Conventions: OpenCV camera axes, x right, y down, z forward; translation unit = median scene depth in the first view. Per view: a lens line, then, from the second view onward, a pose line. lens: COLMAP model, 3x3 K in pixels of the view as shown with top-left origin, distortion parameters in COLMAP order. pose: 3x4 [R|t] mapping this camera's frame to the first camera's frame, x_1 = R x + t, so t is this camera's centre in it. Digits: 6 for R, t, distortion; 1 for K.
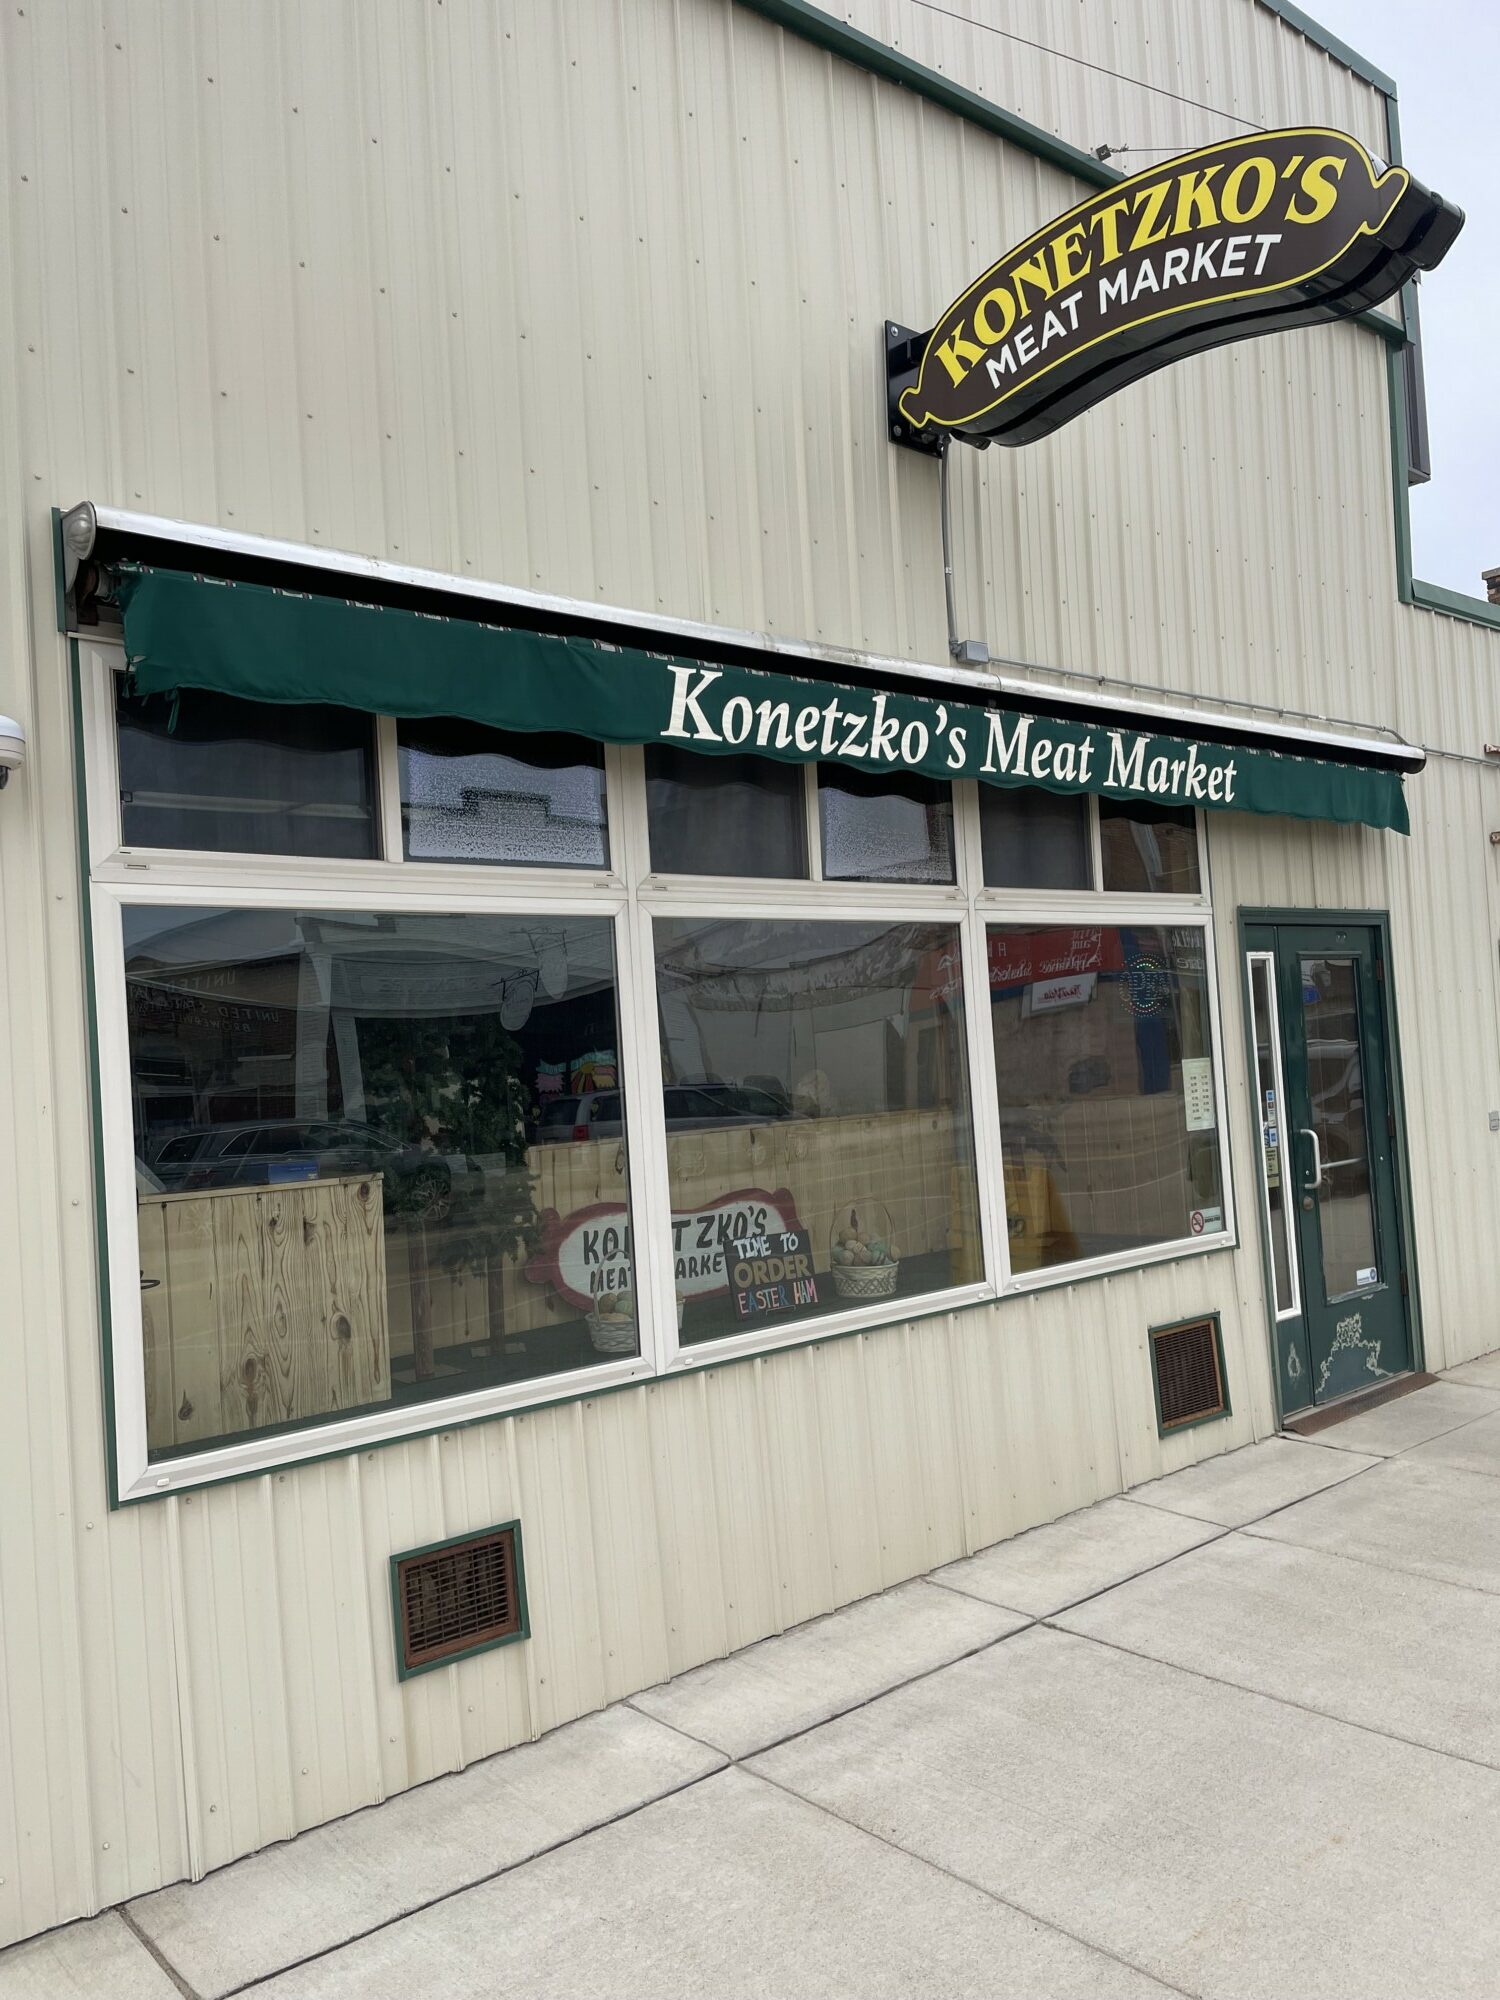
lens RADIAL K [[1505.7, 0, 755.0], [0, 1505.7, 1024.2], [0, 0, 1]] dist [0.079517, -0.099479]
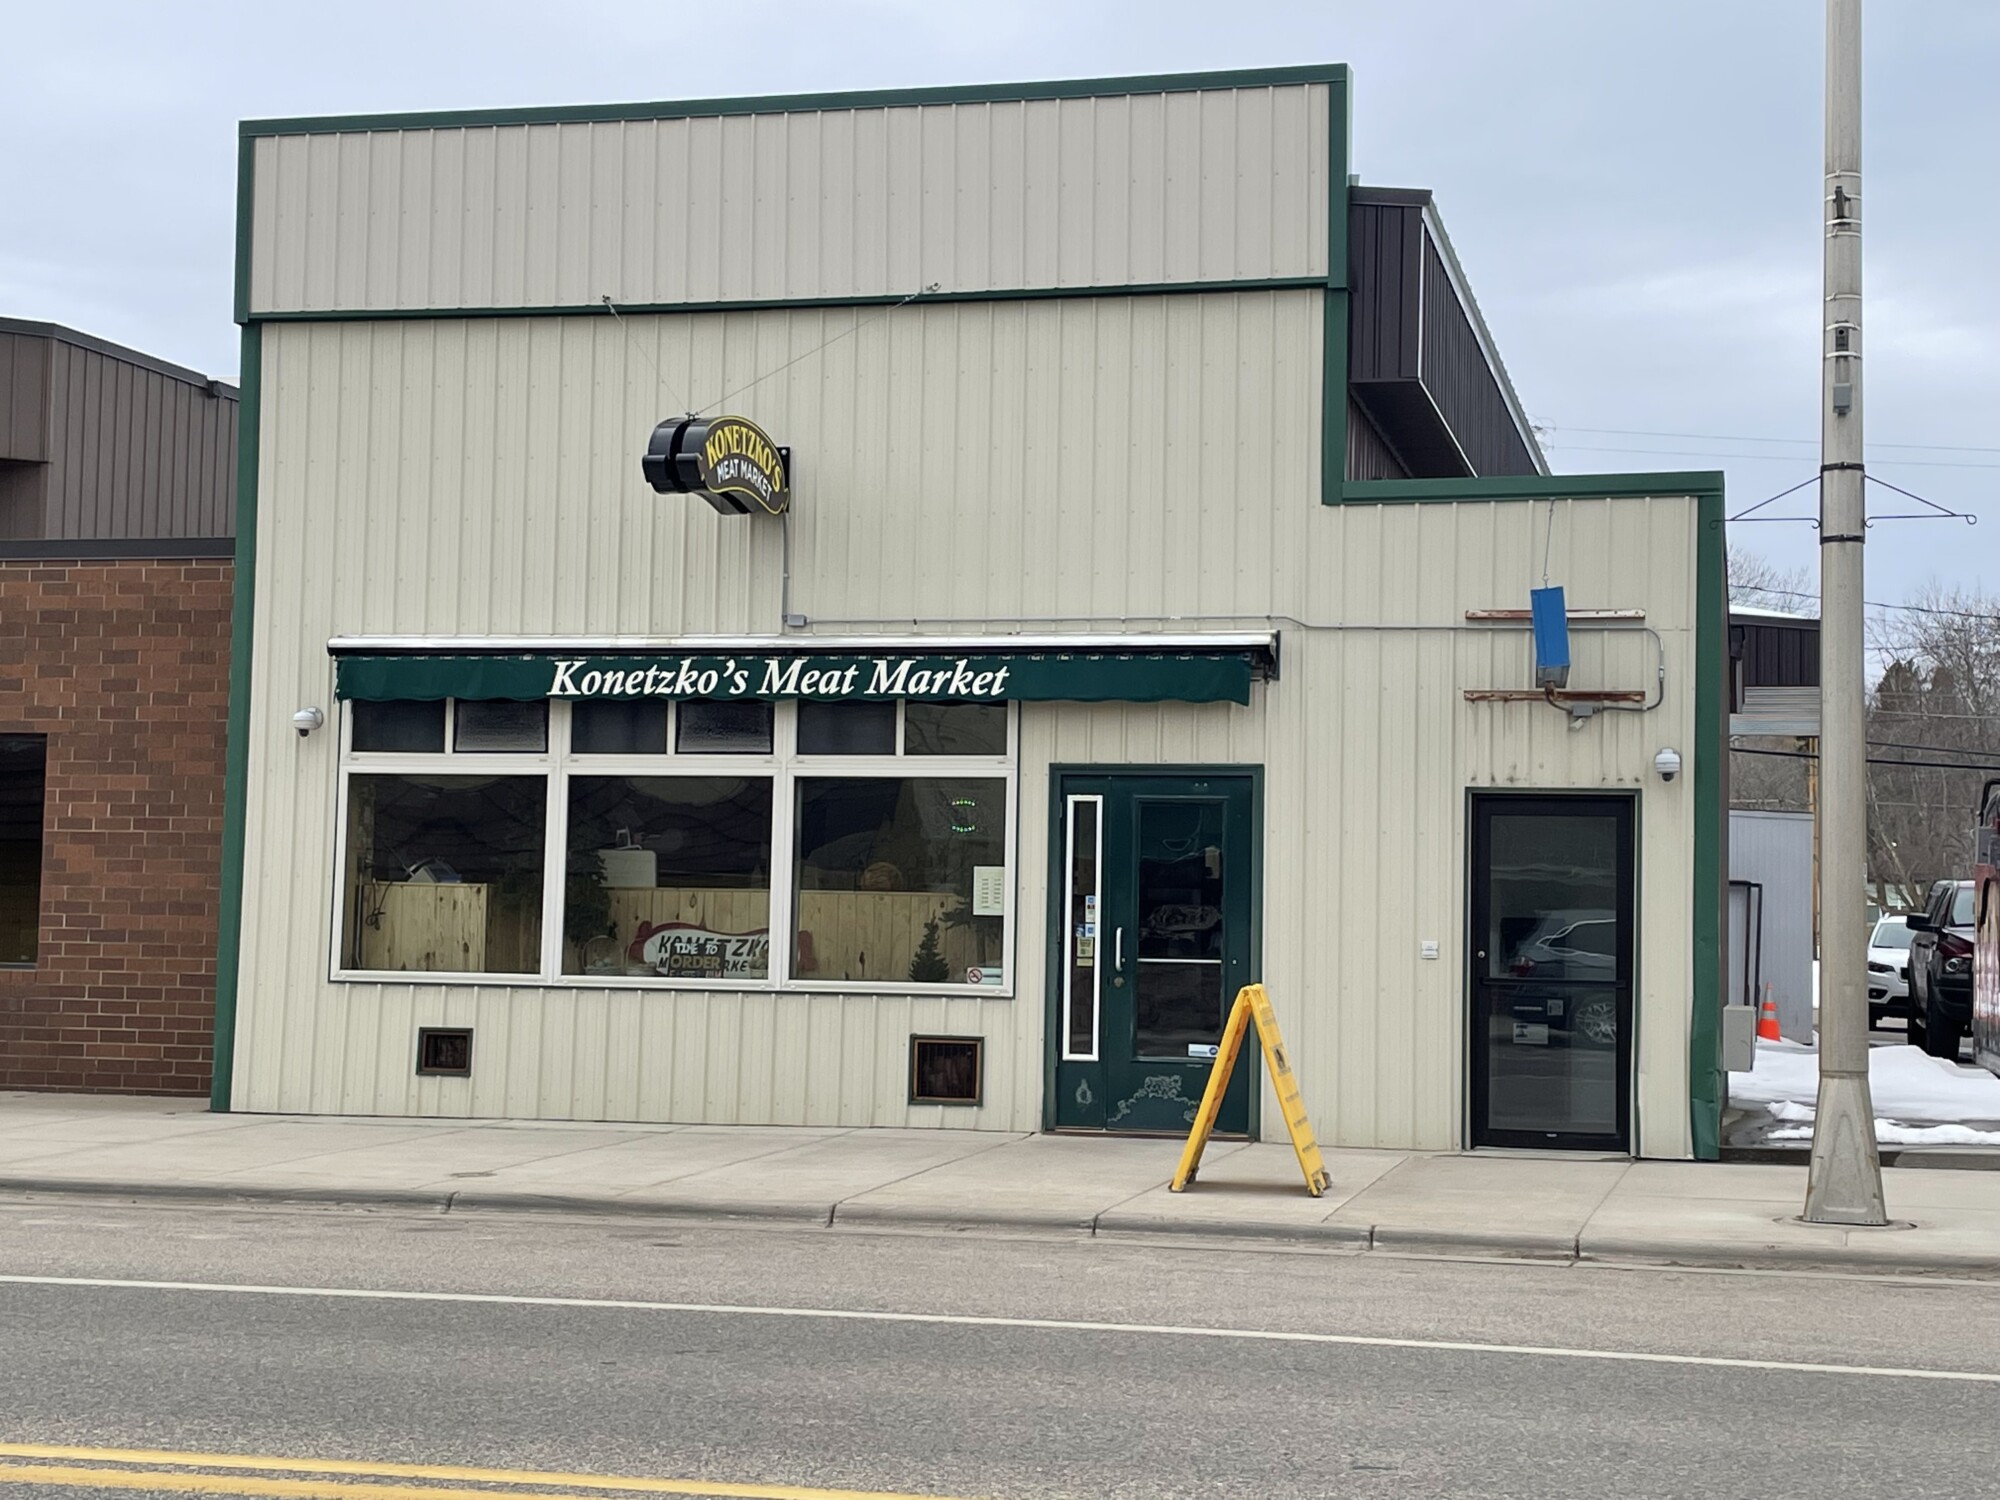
lens RADIAL K [[3001.6, 0, 1001.2], [0, 3001.6, 742.8], [0, 0, 1]] dist [0.104393, 0.000000]
pose [[0.571087, 0.019943, -0.820647, 3.097312], [-0.036526, 0.999332, -0.001133, -0.109329], [0.820077, 0.030623, 0.571434, -0.768508]]
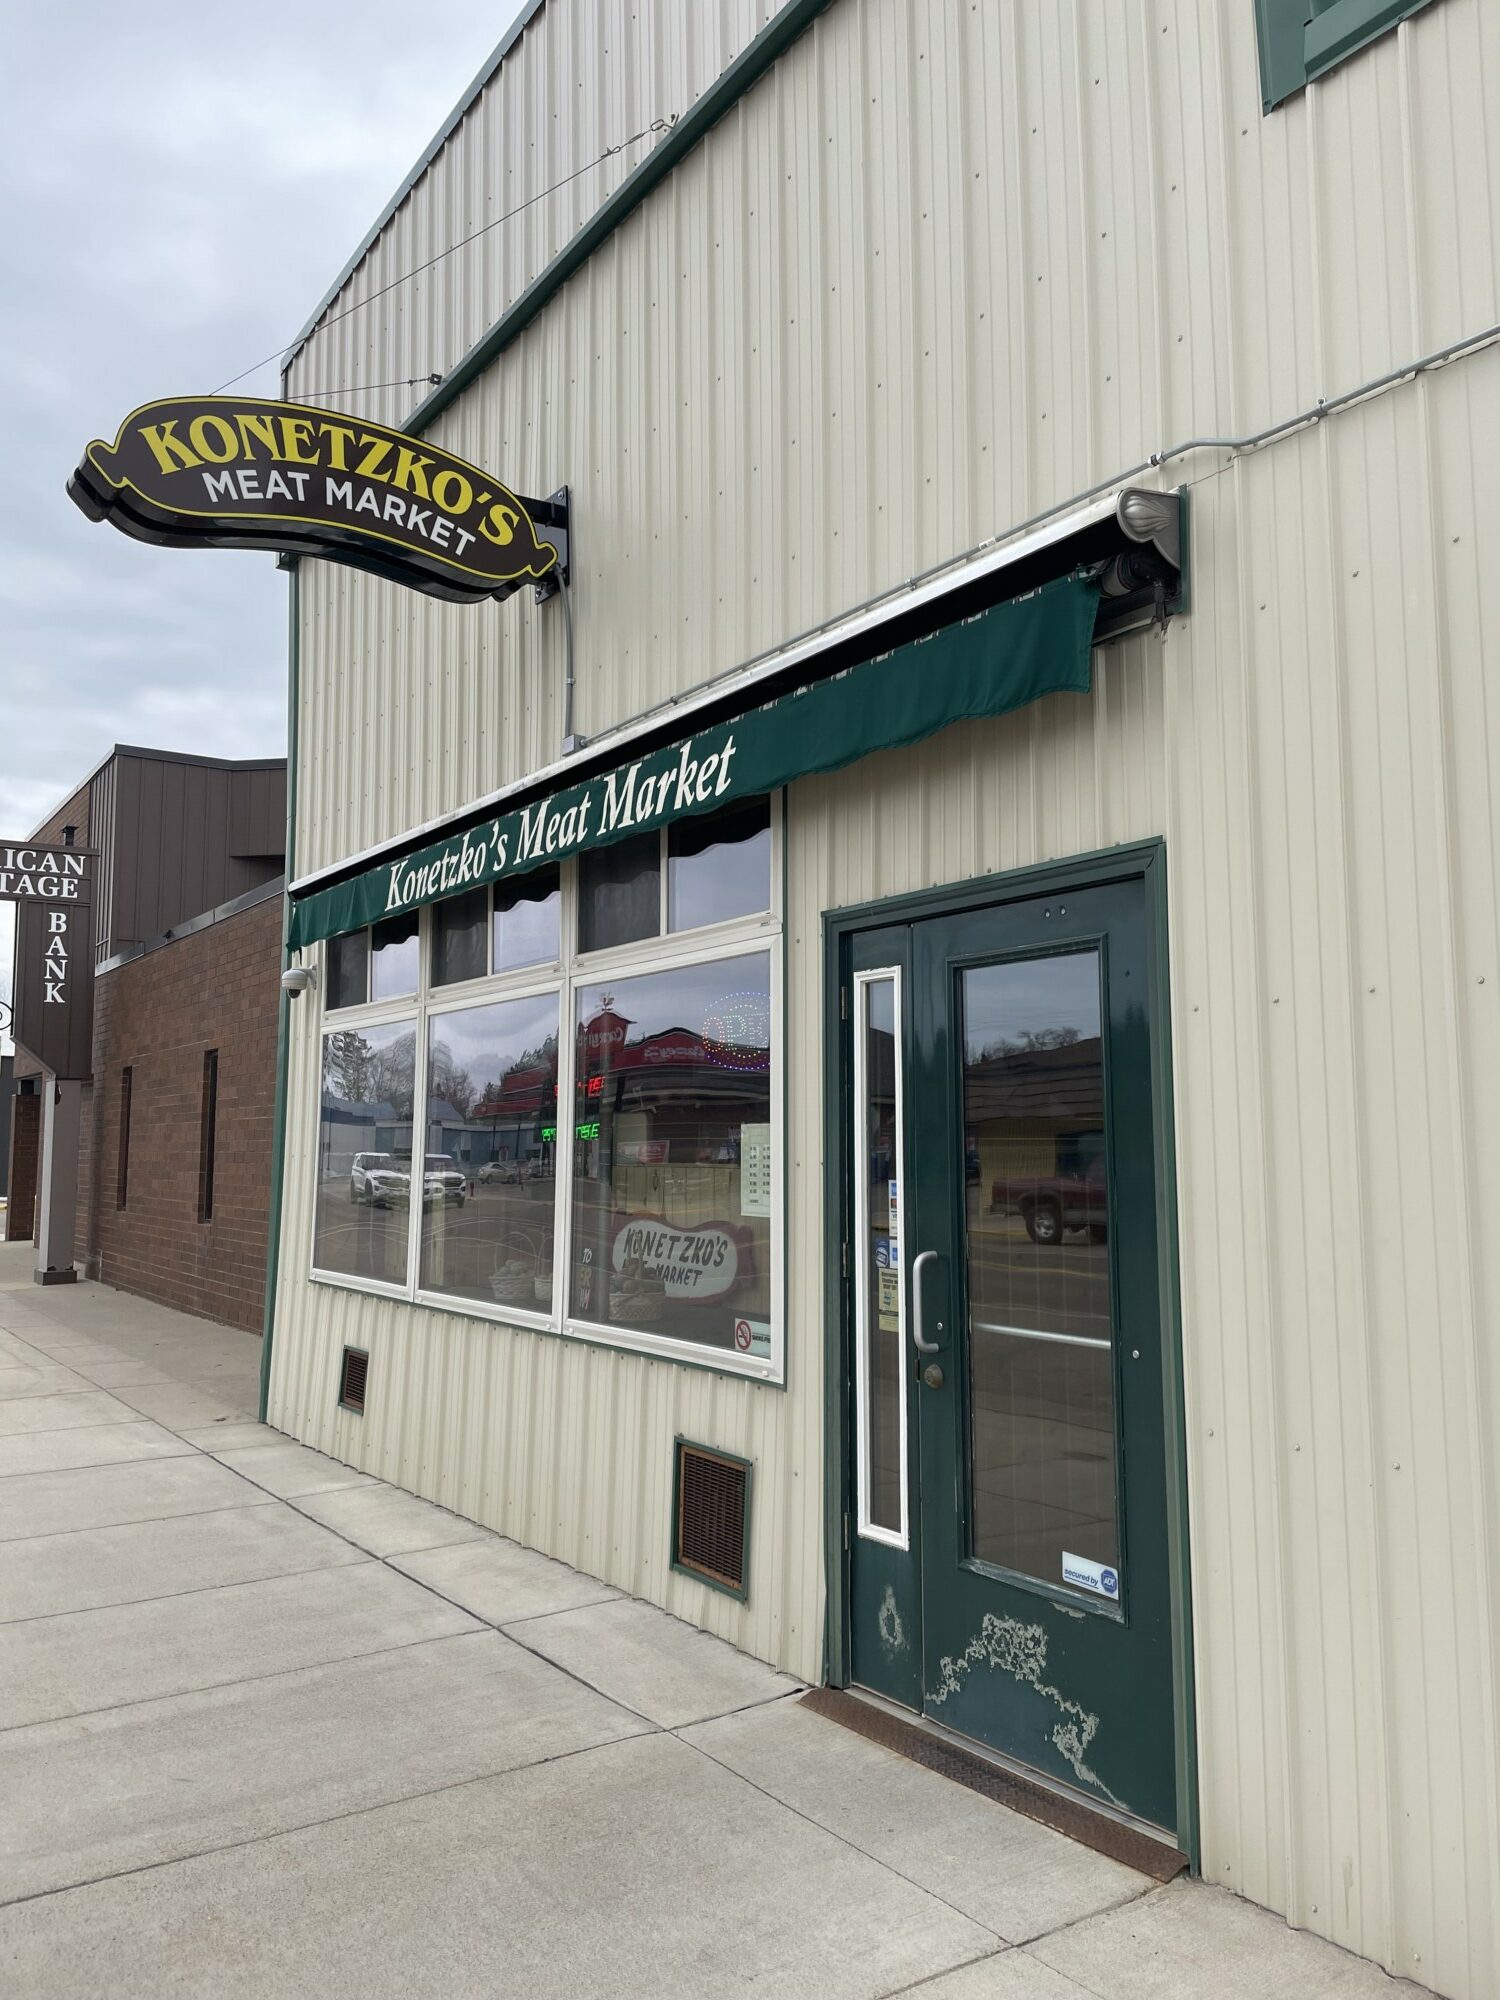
lens RADIAL K [[1505.7, 0, 748.7], [0, 1505.7, 989.4], [0, 0, 1]] dist [0.079517, -0.099479]
pose [[-0.118592, -0.043044, -0.992010, 1.212248], [0.028782, 0.998491, -0.046766, -0.011846], [0.992526, -0.034098, -0.117175, 1.246688]]
